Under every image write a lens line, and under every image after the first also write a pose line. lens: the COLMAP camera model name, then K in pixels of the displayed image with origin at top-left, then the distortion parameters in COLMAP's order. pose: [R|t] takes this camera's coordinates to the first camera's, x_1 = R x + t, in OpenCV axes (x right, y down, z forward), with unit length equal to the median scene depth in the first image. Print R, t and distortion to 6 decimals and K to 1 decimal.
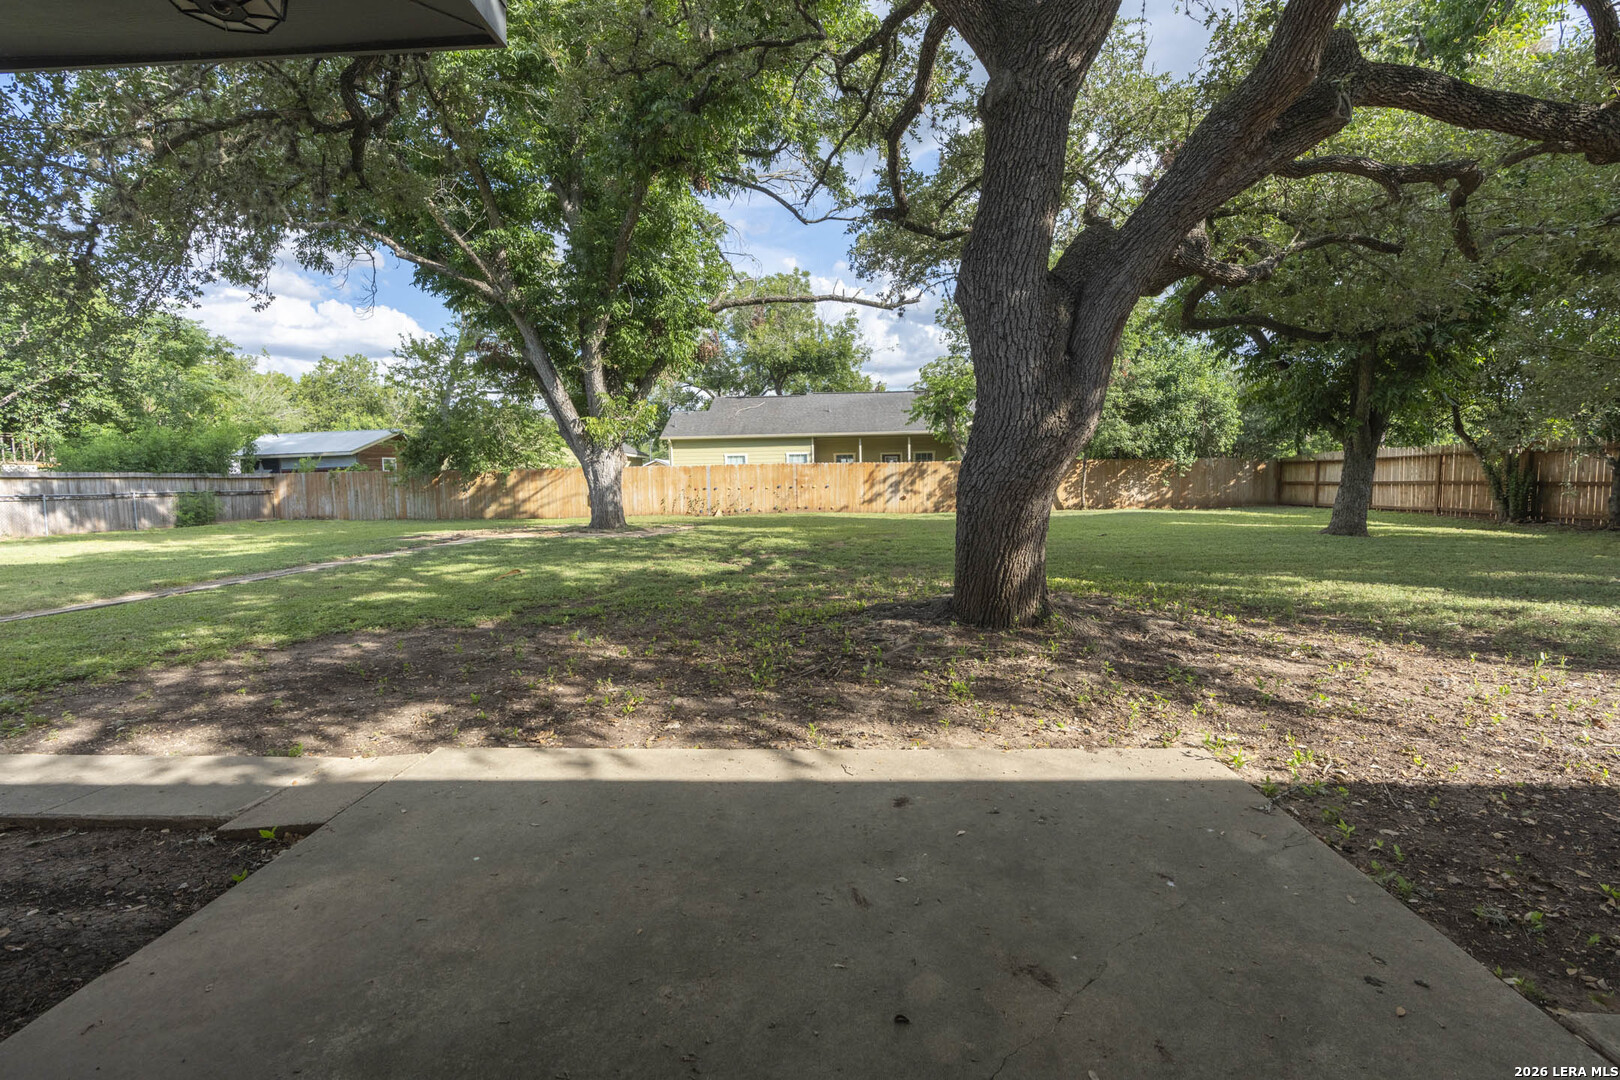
lens RADIAL K [[737.5, 0, 808.1], [0, 737.5, 533.7], [0, 0, 1]] dist [0.000500, -0.000185]
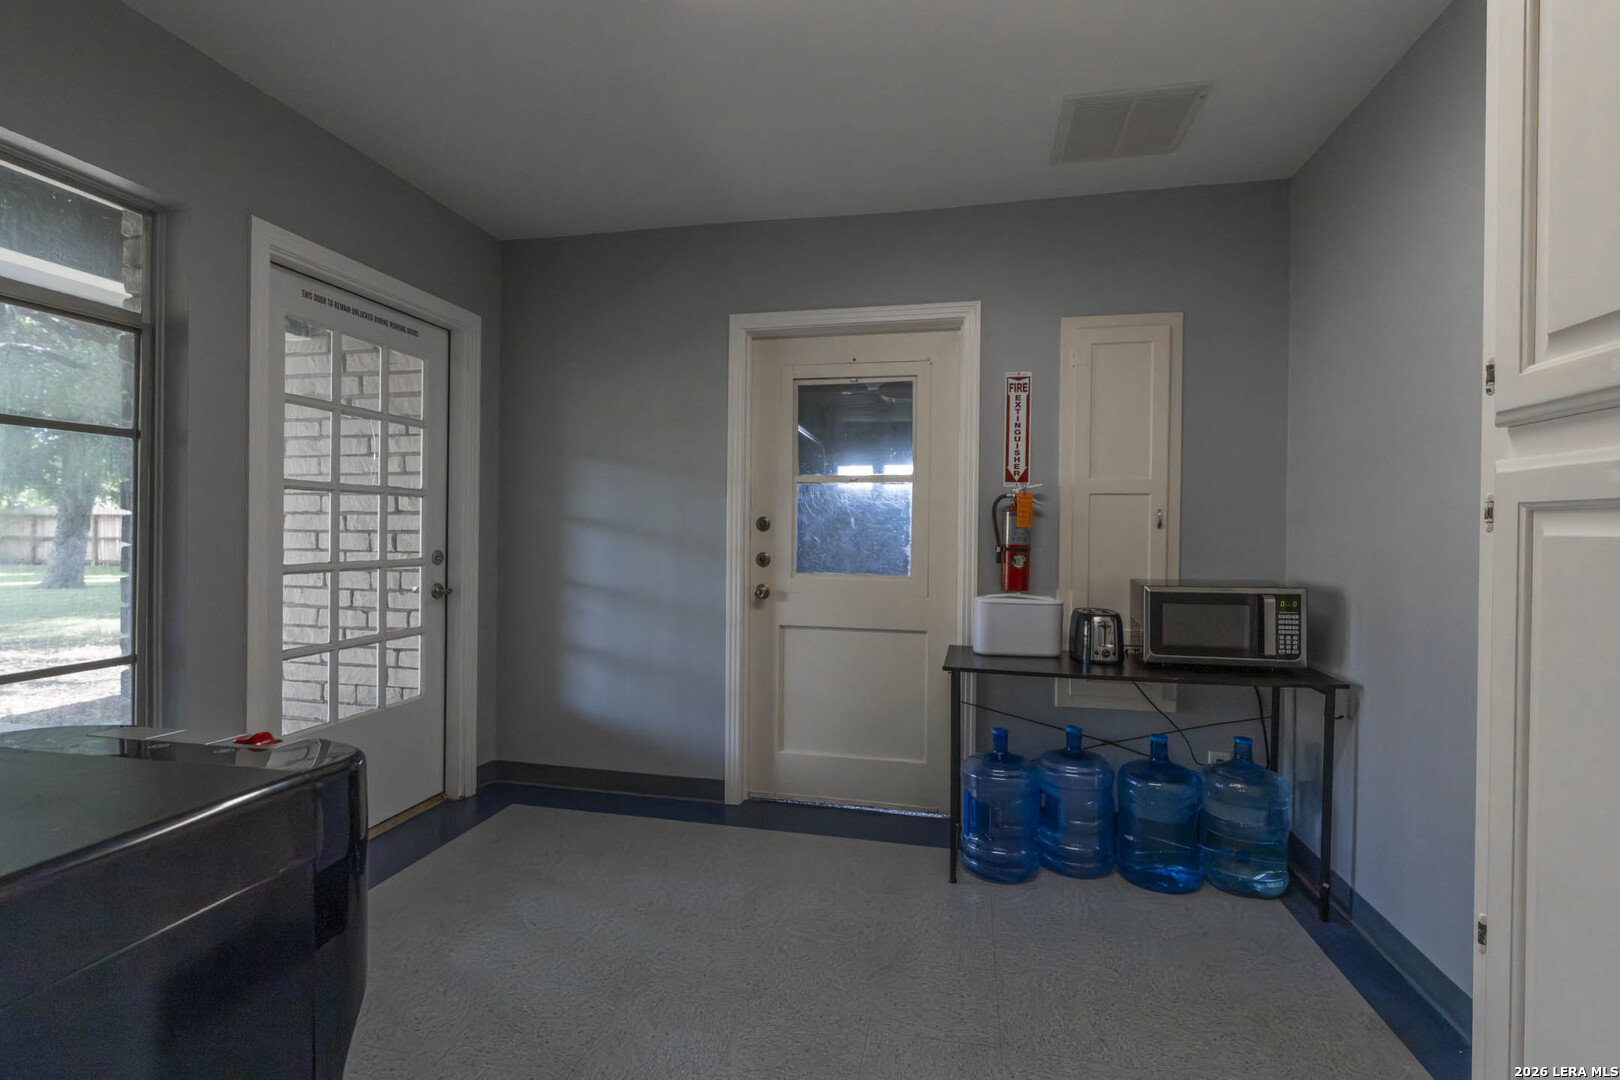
lens RADIAL K [[737.5, 0, 810.1], [0, 737.5, 539.5], [0, 0, 1]] dist [0.000500, -0.000185]
pose [[0.162337, 0.022229, 0.986485, -0.099552], [0.047596, 0.998406, -0.030330, 0.010802], [-0.985587, 0.051876, 0.161021, -0.163947]]
